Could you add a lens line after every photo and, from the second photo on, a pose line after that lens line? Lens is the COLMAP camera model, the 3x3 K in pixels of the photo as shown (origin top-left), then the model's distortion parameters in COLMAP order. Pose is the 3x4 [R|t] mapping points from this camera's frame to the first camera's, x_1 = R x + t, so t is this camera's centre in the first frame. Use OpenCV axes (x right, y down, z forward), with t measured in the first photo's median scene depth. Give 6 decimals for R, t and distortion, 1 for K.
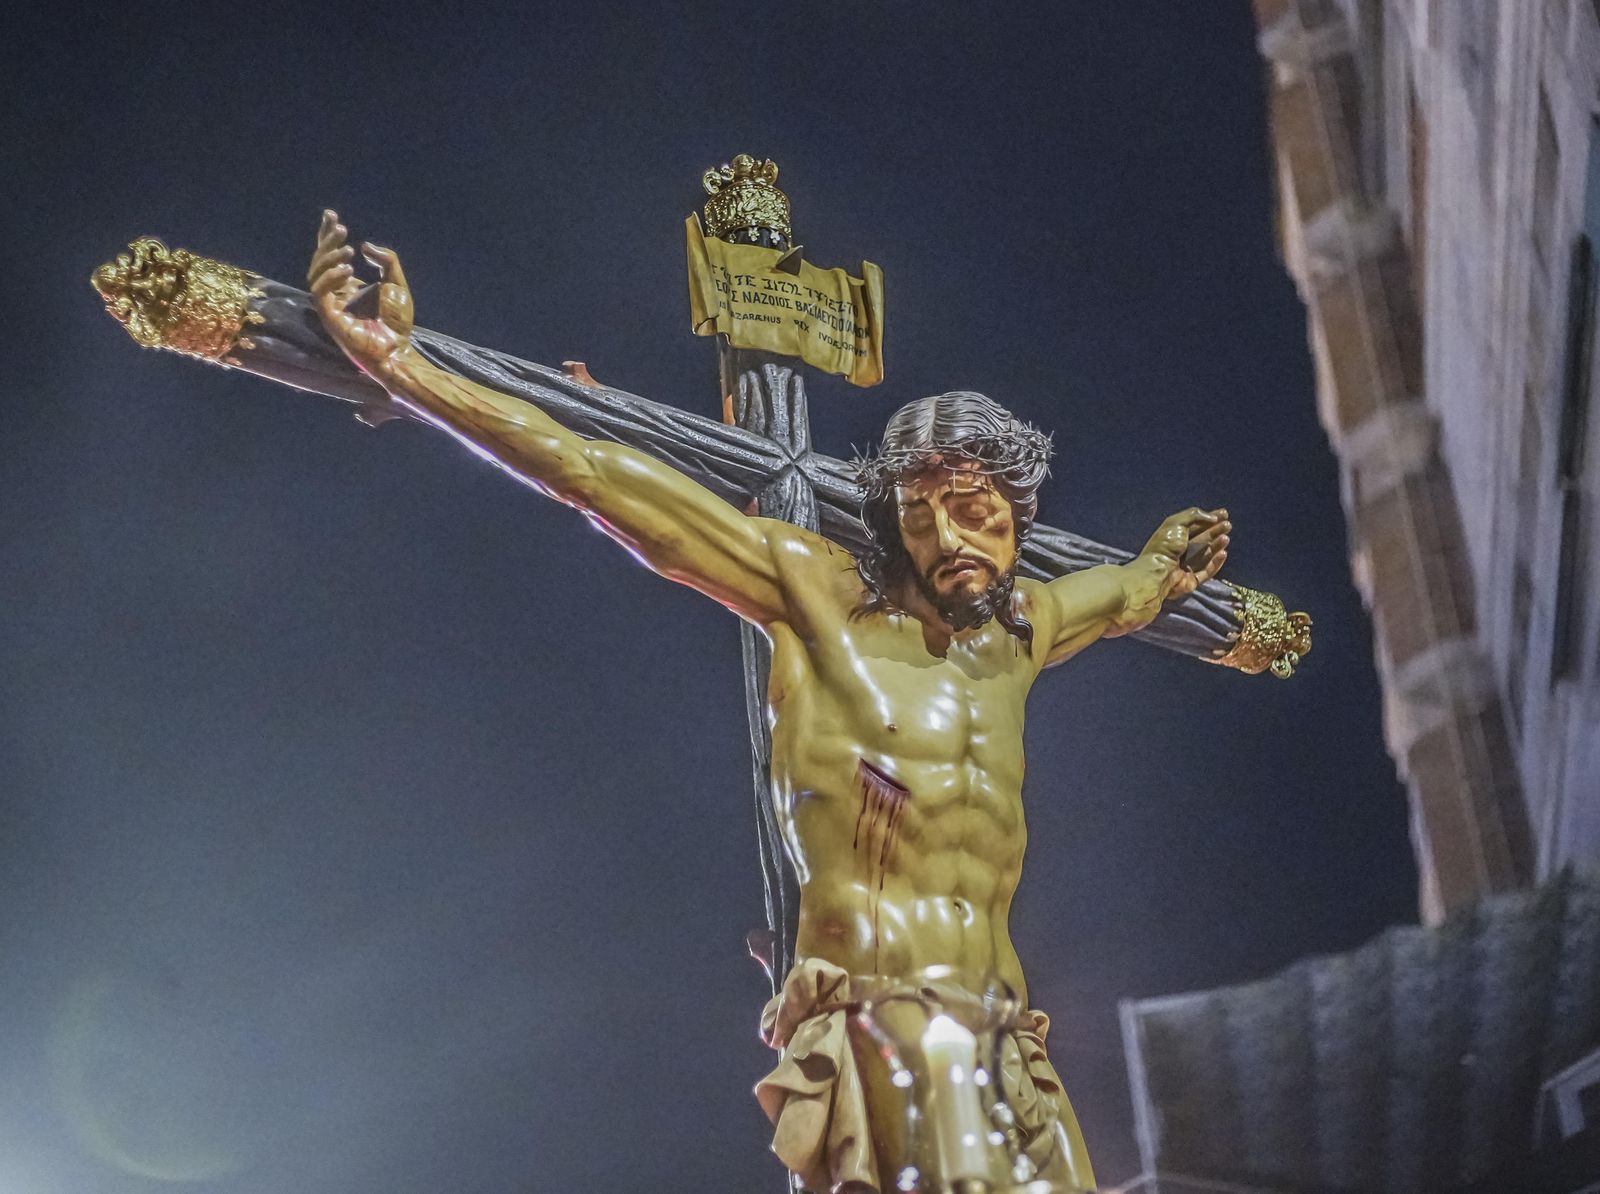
lens RADIAL K [[3038.3, 0, 800.0], [0, 3038.3, 597.0], [0, 0, 1]] dist [-0.094881, -0.073630]
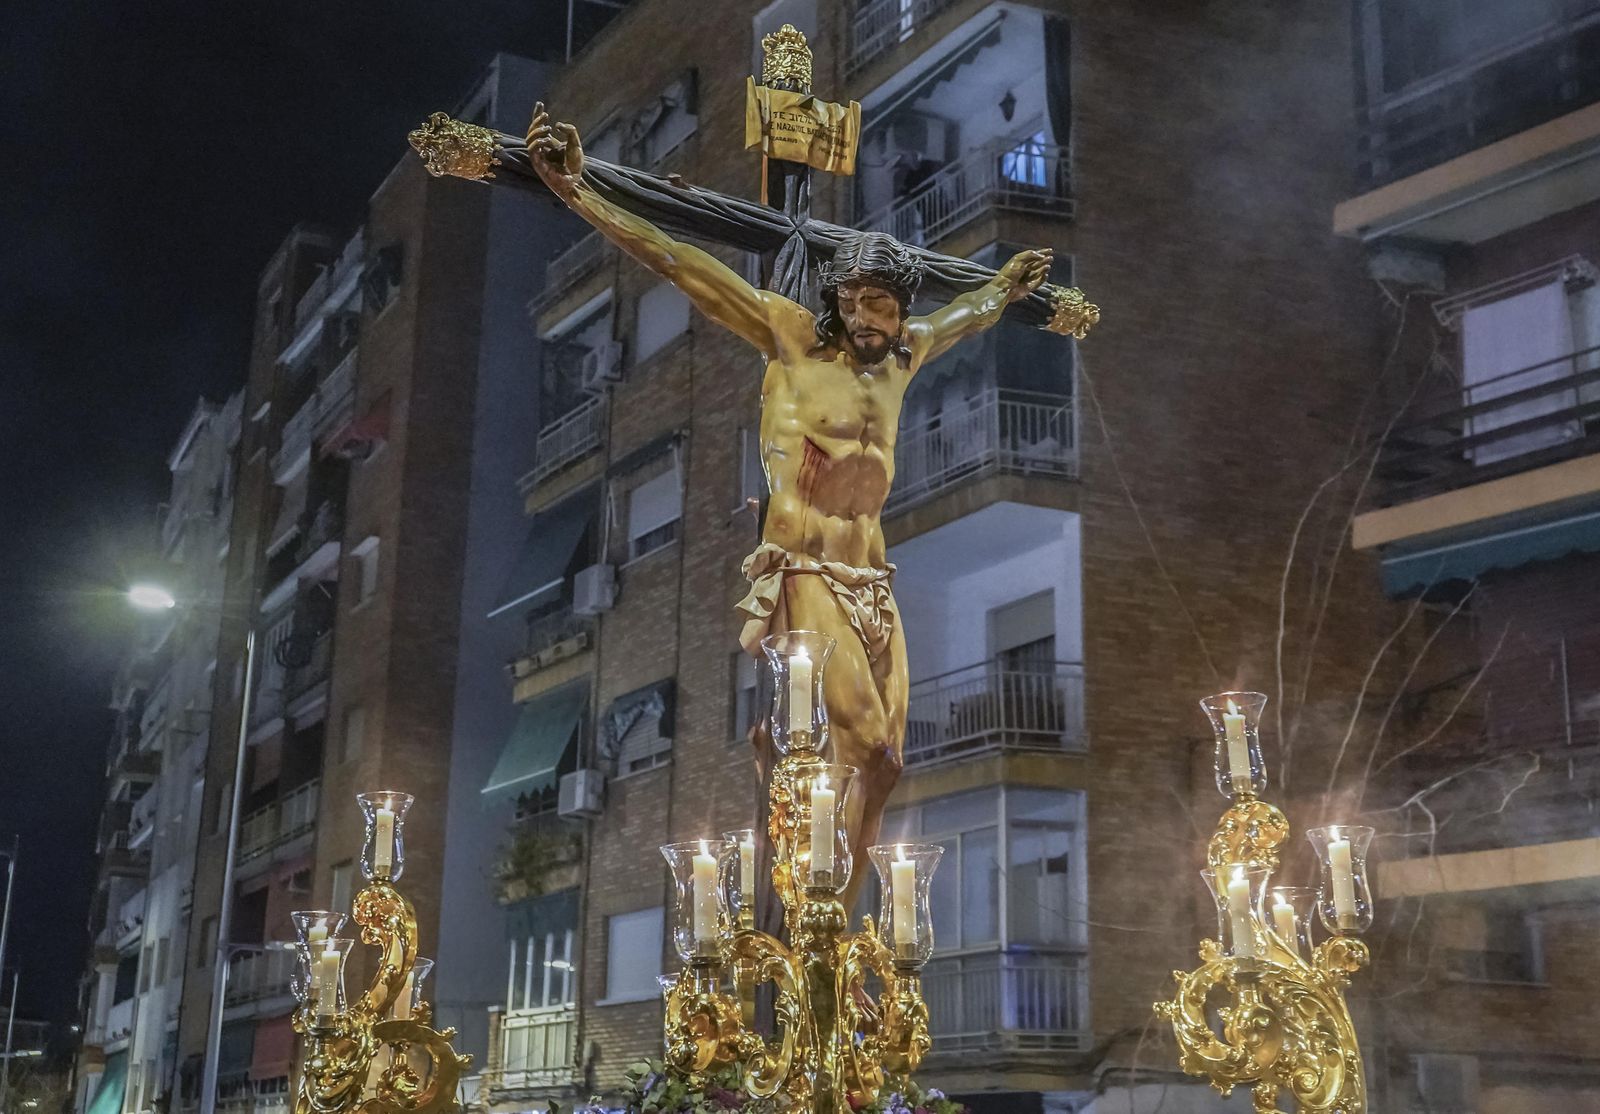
lens RADIAL K [[2085.7, 0, 755.5], [0, 2085.7, 513.5], [0, 0, 1]] dist [0.011418, -0.015497]
pose [[0.994750, 0.082764, -0.060182, 0.068577], [-0.063411, 0.960128, 0.272275, -0.241827], [0.080317, -0.267030, 0.960335, -0.248771]]
